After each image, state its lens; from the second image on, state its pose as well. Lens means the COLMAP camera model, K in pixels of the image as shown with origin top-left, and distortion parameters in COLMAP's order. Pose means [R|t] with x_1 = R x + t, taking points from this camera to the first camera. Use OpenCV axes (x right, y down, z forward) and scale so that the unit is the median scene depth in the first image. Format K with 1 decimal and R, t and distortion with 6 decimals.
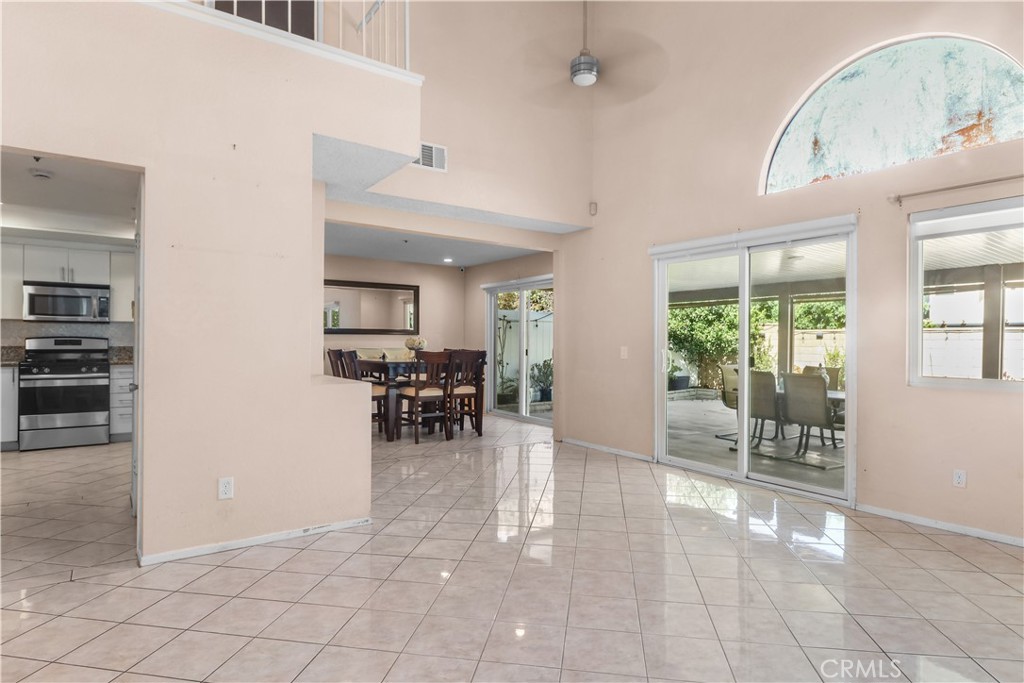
lens RADIAL K [[554.9, 0, 510.0], [0, 554.9, 339.5], [0, 0, 1]] dist [0.001602, -0.004180]
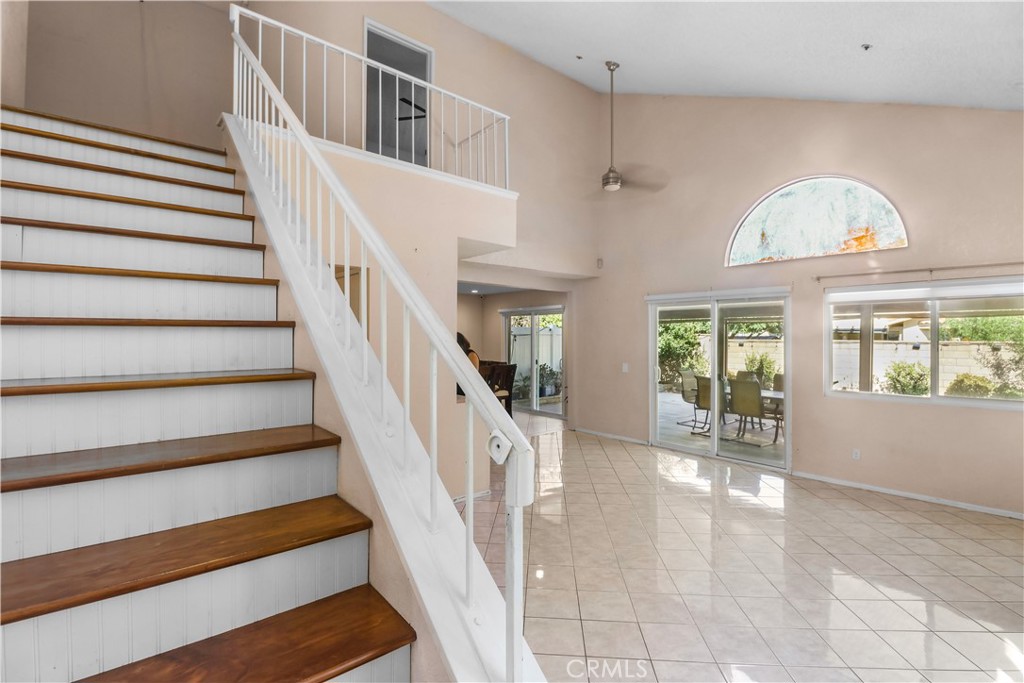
lens RADIAL K [[468.3, 0, 514.4], [0, 468.3, 335.7], [0, 0, 1]] dist [-0.001312, 0.000049]
pose [[0.996113, -0.005009, 0.087942, -0.214601], [0.005067, 0.999987, -0.000441, -0.070421], [-0.087939, 0.000884, 0.996125, -0.194698]]
